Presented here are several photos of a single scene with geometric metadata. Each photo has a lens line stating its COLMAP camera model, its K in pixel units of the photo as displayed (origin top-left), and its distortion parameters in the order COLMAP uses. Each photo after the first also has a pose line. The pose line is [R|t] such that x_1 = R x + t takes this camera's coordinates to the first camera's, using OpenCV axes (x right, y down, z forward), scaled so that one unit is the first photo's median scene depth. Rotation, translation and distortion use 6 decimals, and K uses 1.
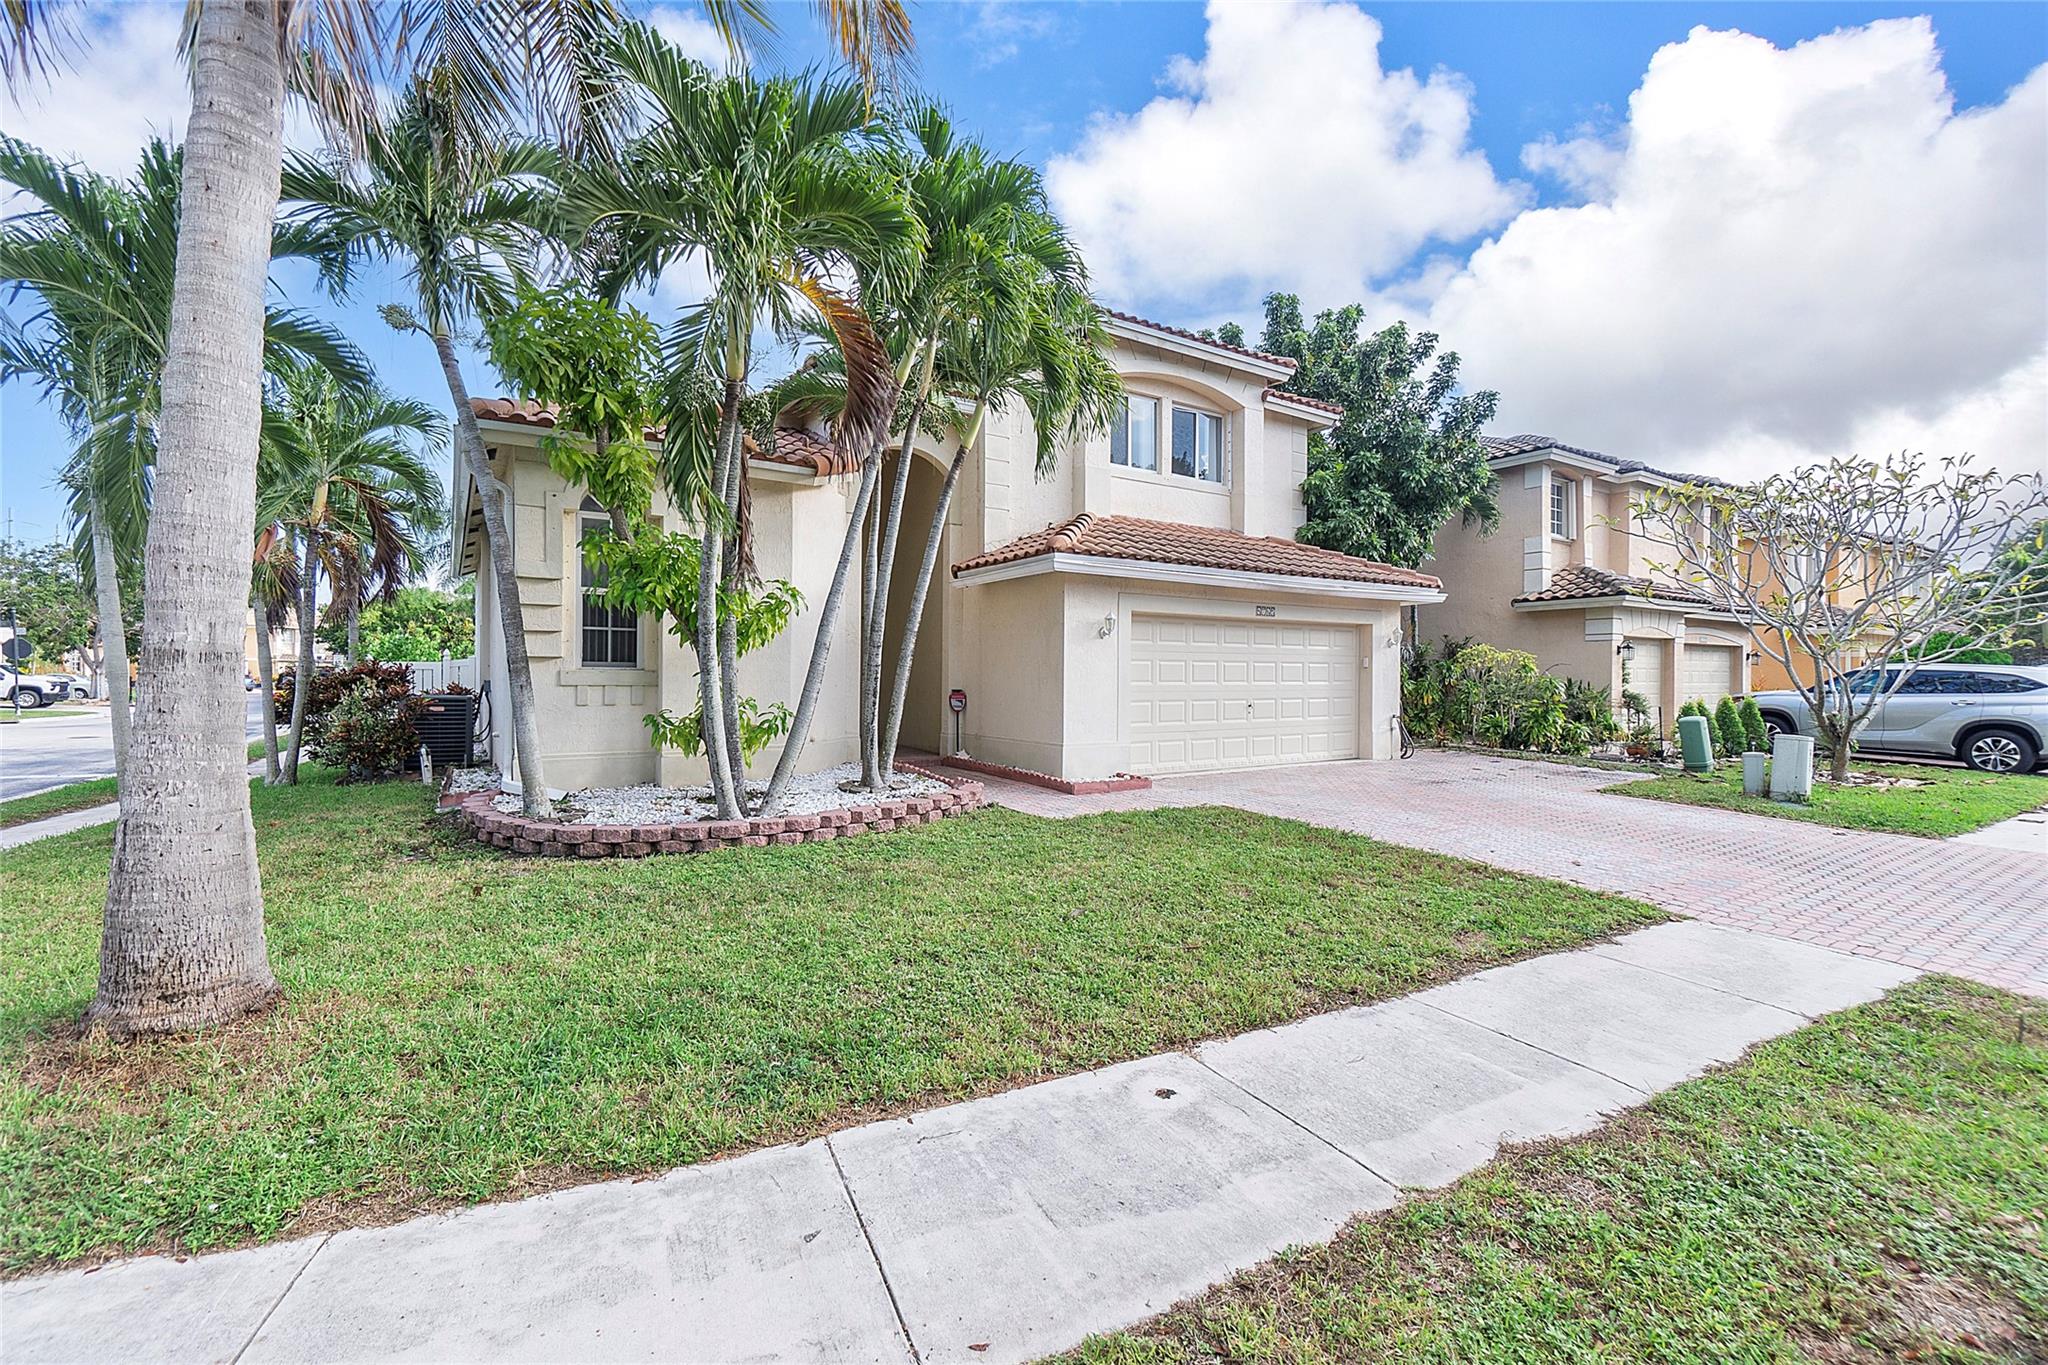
lens RADIAL K [[894.2, 0, 1022.8], [0, 894.2, 677.8], [0, 0, 1]] dist [-0.003068, 0.002429]
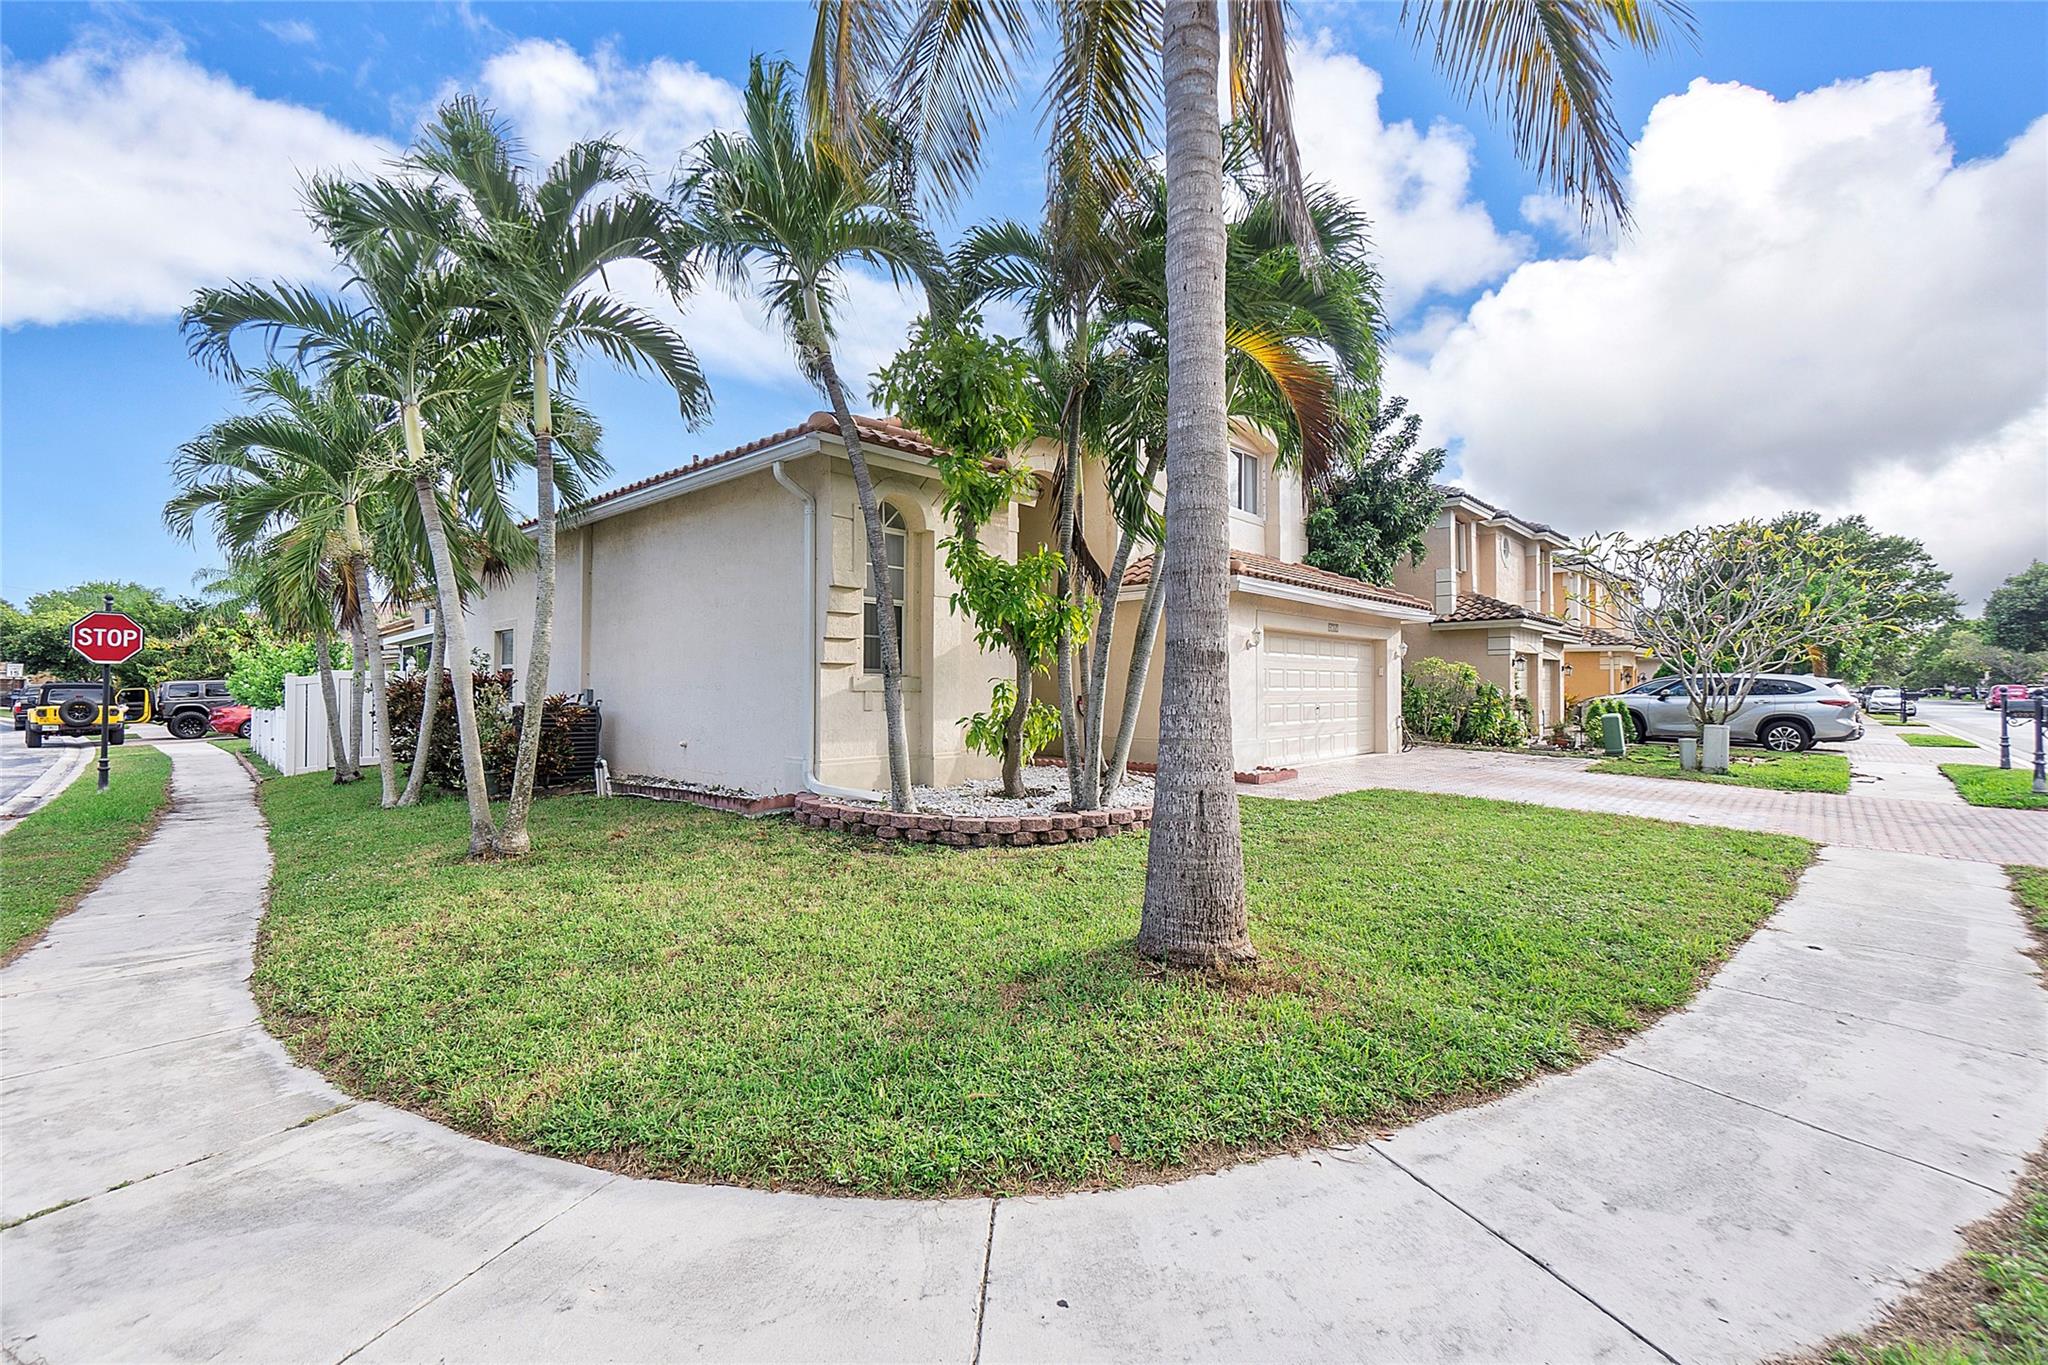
lens RADIAL K [[894.2, 0, 1030.6], [0, 894.2, 684.9], [0, 0, 1]] dist [-0.003068, 0.002429]
pose [[0.966639, -0.002325, 0.256132, -0.341746], [0.003589, 0.999984, -0.004468, 0.003746], [-0.256117, 0.005238, 0.966632, -0.030054]]
